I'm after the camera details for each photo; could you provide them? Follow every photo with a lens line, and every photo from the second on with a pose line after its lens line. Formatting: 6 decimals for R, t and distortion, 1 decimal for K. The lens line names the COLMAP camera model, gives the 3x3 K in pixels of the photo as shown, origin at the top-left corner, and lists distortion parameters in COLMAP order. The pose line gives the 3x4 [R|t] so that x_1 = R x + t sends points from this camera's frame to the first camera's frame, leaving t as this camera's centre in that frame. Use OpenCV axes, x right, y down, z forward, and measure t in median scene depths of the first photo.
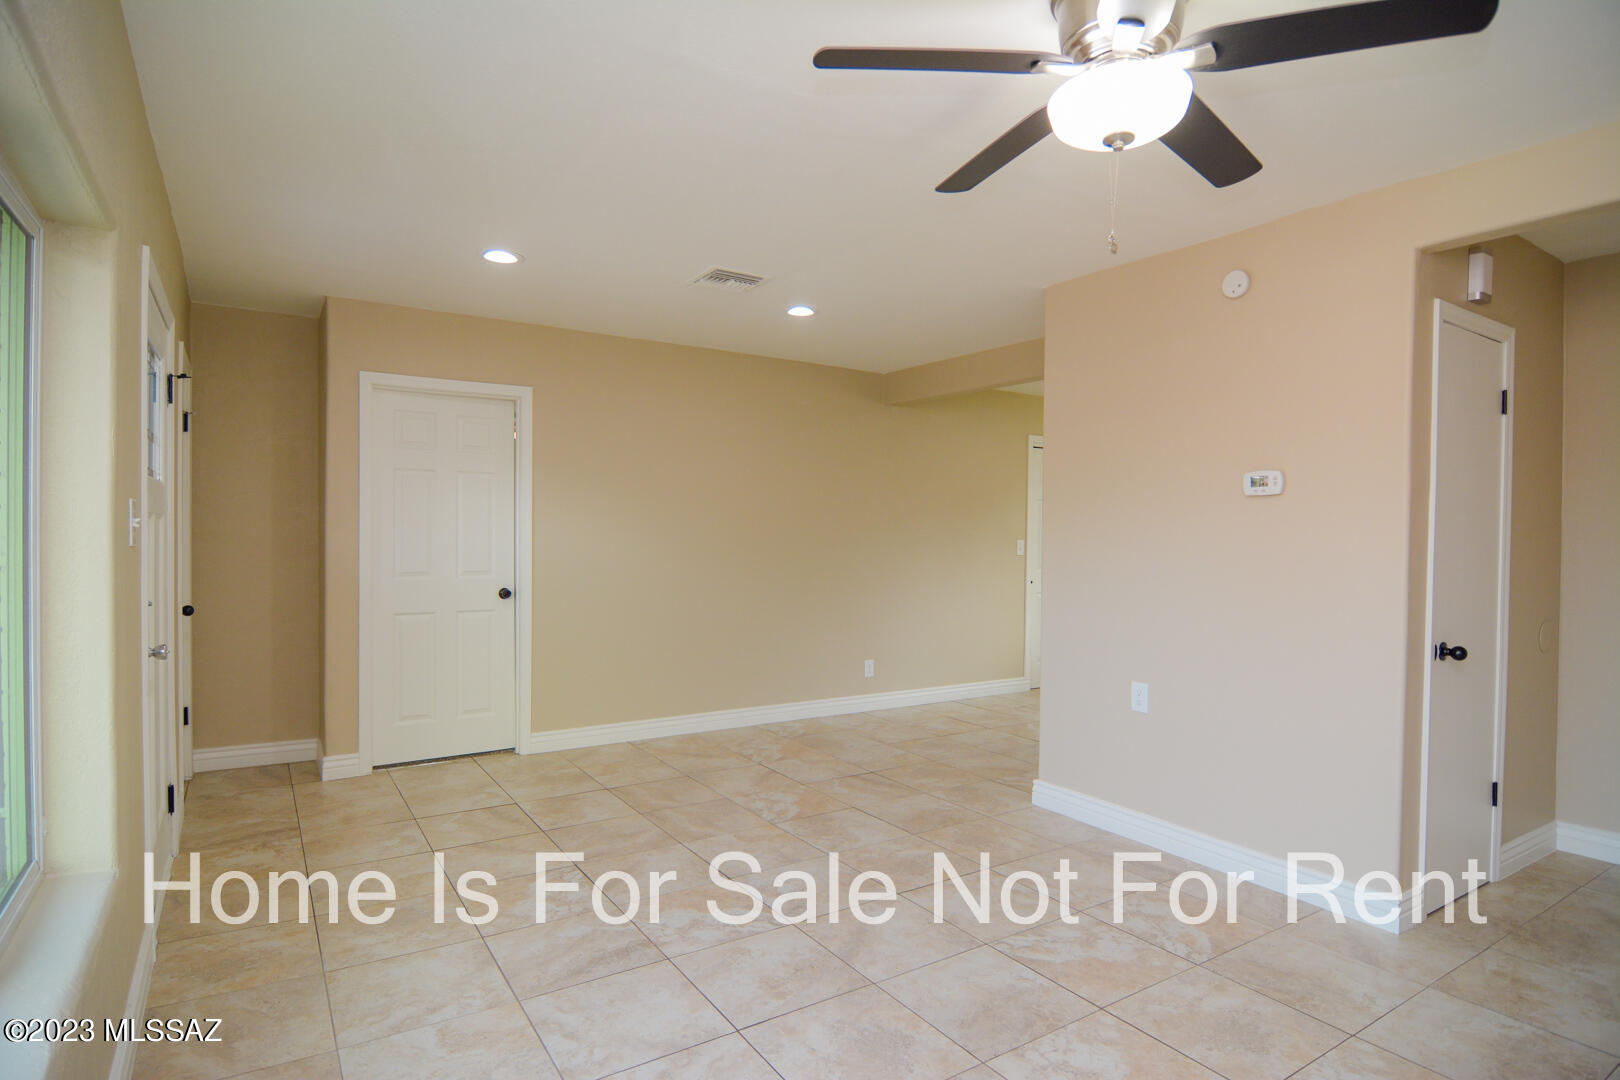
lens RADIAL K [[864.4, 0, 817.8], [0, 864.4, 540.5], [0, 0, 1]] dist [-0.016651, -0.004656]
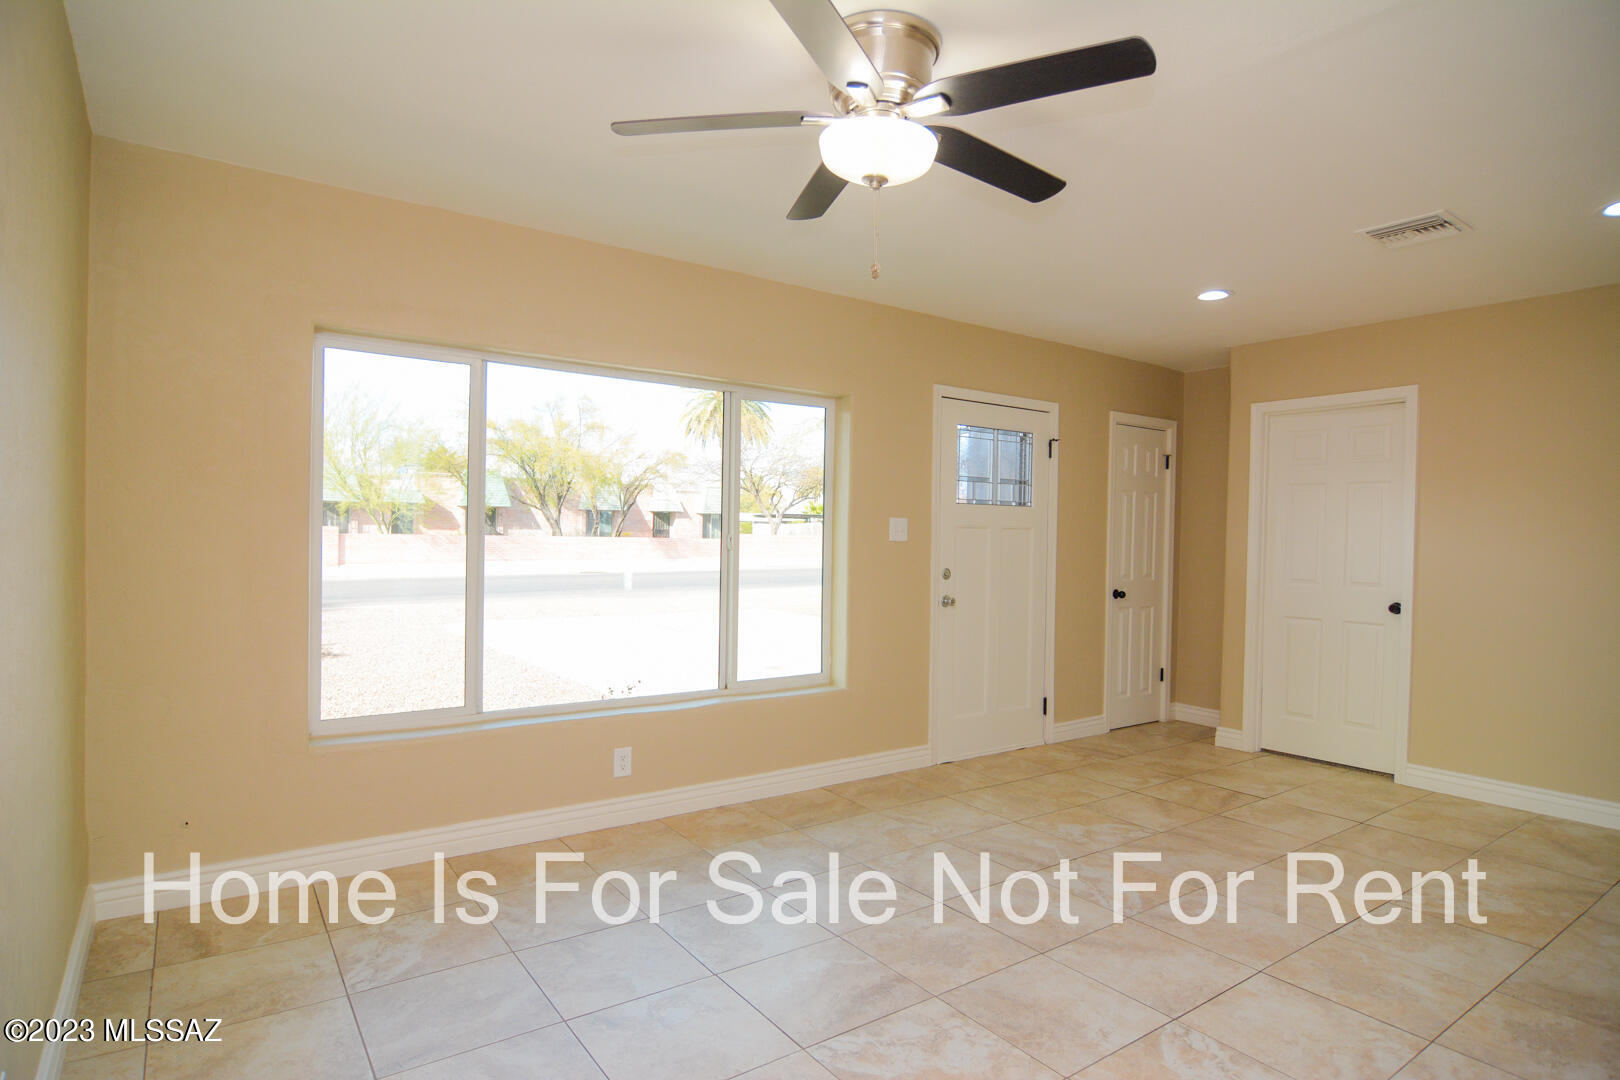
lens RADIAL K [[864.4, 0, 805.4], [0, 864.4, 541.7], [0, 0, 1]] dist [-0.016651, -0.004656]
pose [[0.033127, -0.002273, -0.999449, 0.689542], [-0.025859, 0.999661, -0.003130, 0.010167], [0.999117, 0.025948, 0.033057, 0.405872]]
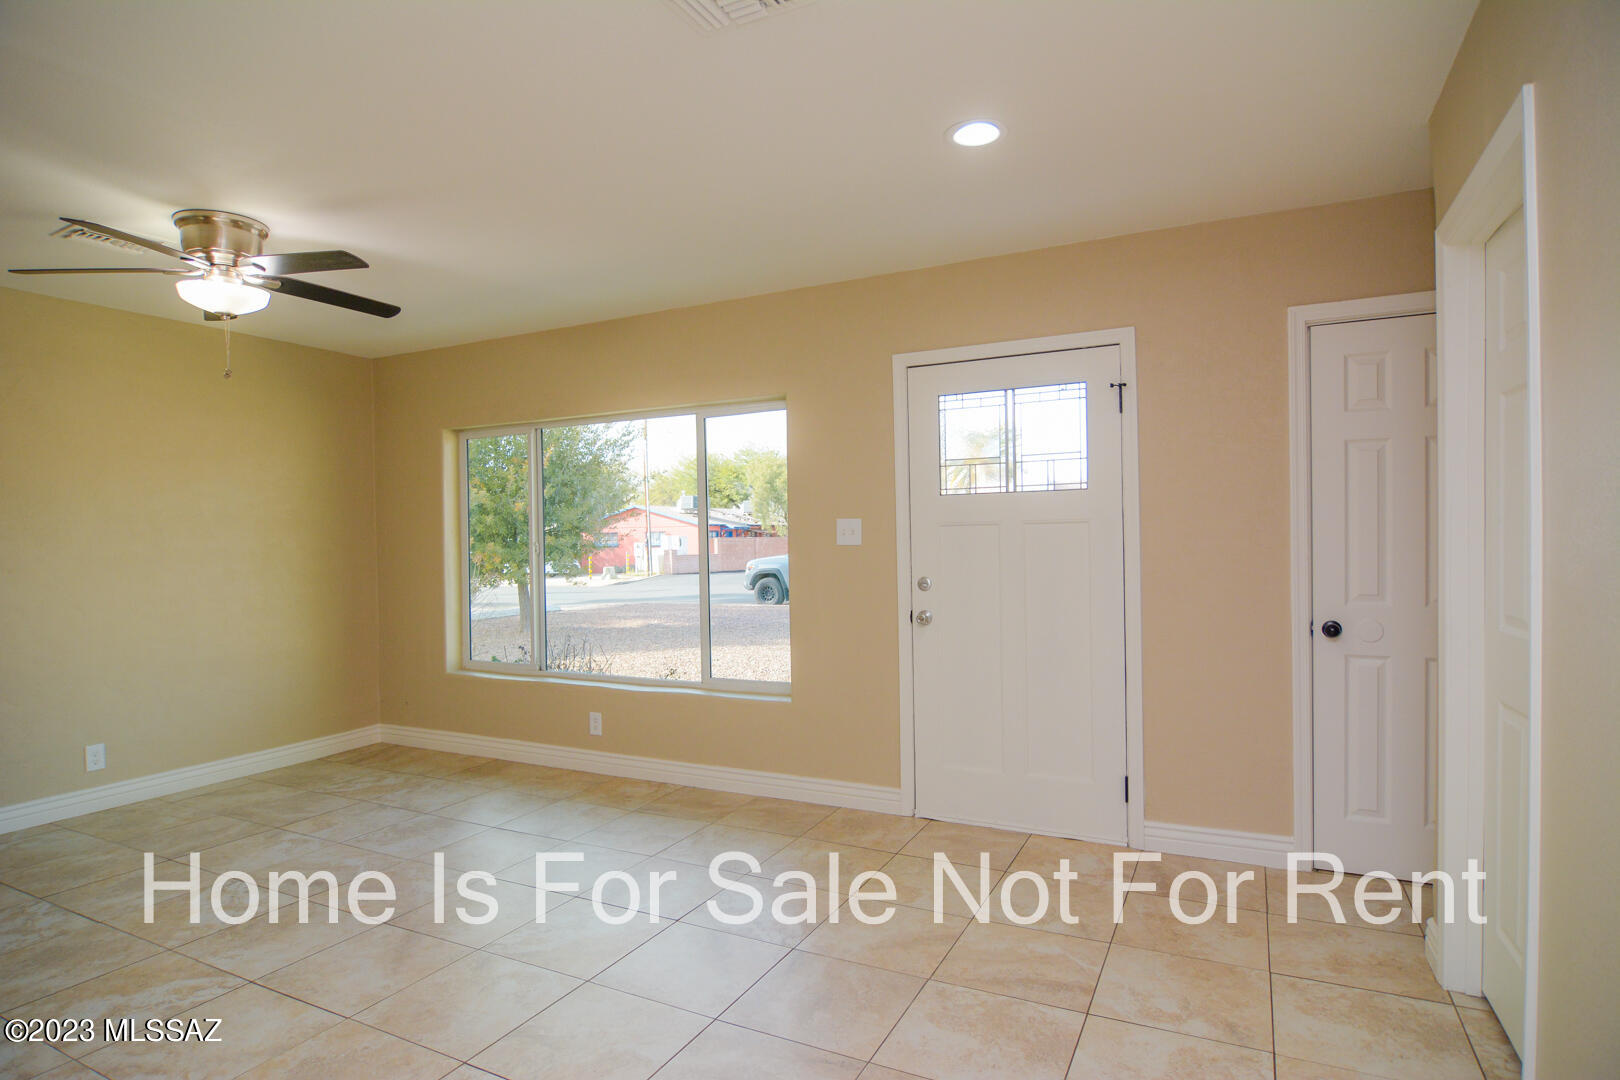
lens RADIAL K [[864.4, 0, 814.7], [0, 864.4, 545.4], [0, 0, 1]] dist [-0.016651, -0.004656]
pose [[-0.865659, 0.008520, -0.500561, 0.085531], [0.002090, 0.999908, 0.013405, -0.010793], [0.500629, 0.010558, -0.865597, 1.421484]]
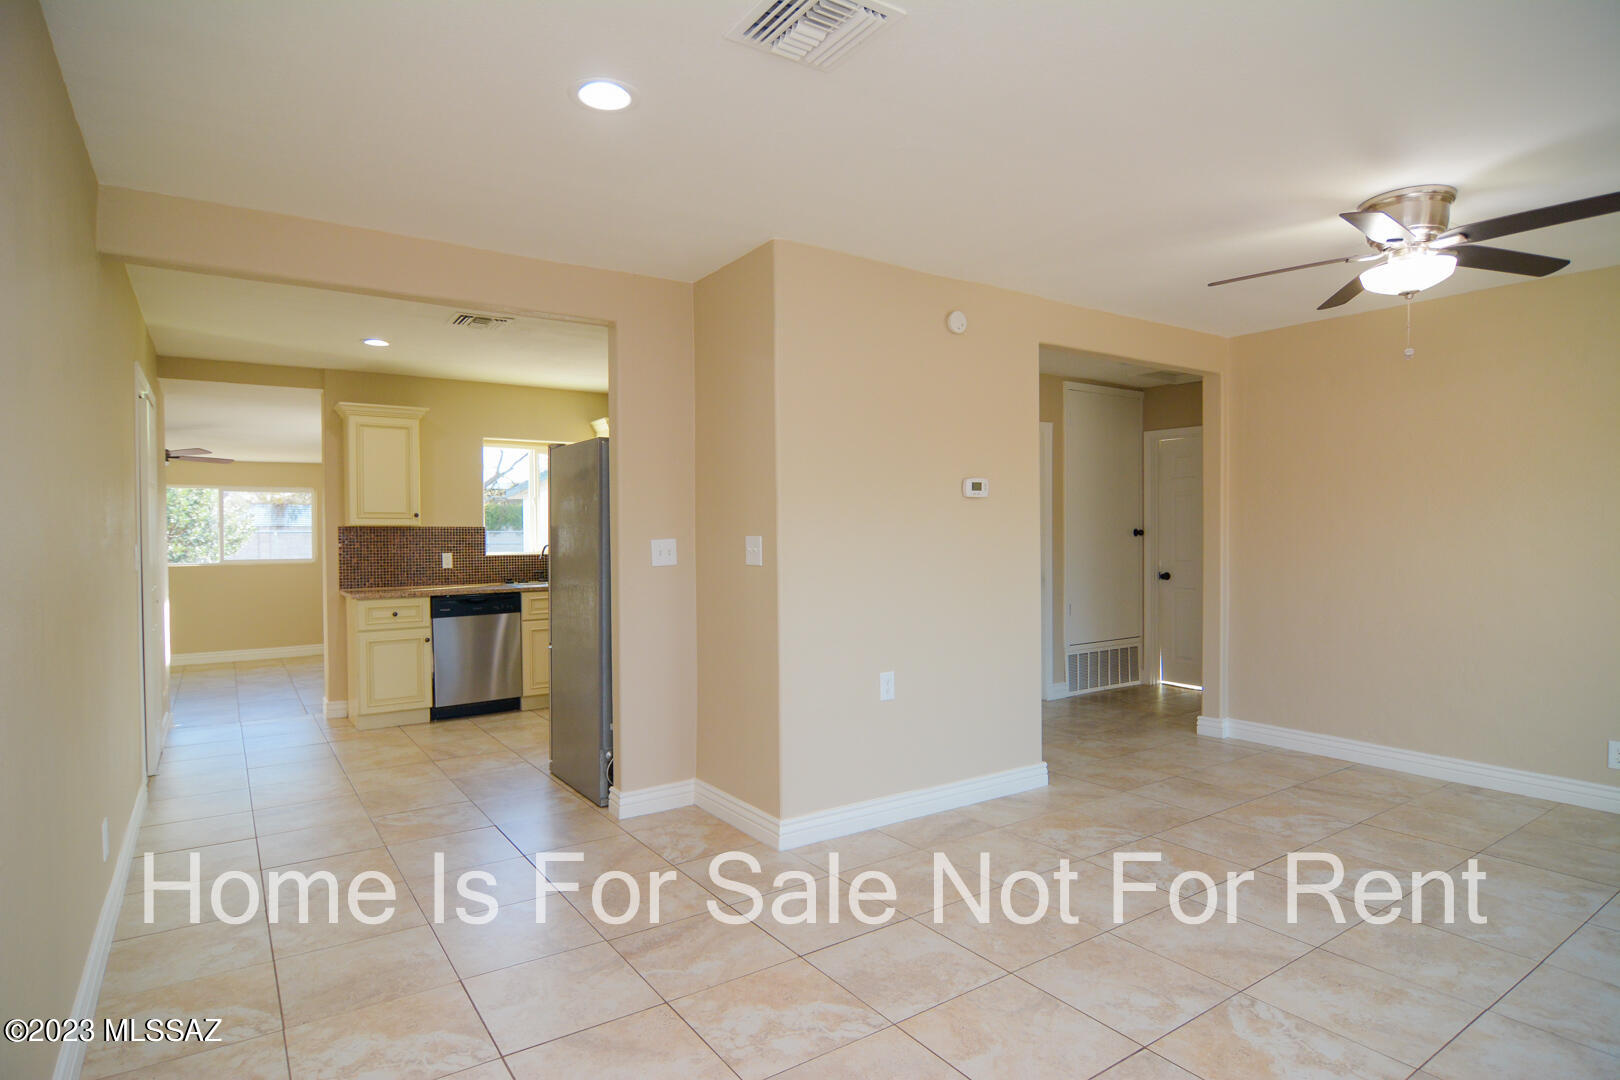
lens RADIAL K [[864.4, 0, 806.5], [0, 864.4, 528.3], [0, 0, 1]] dist [-0.016651, -0.004656]
pose [[-0.017949, -0.008359, 0.999804, -0.606904], [0.013707, 0.999869, 0.008605, -0.016410], [-0.999745, 0.013859, -0.017832, 1.015620]]
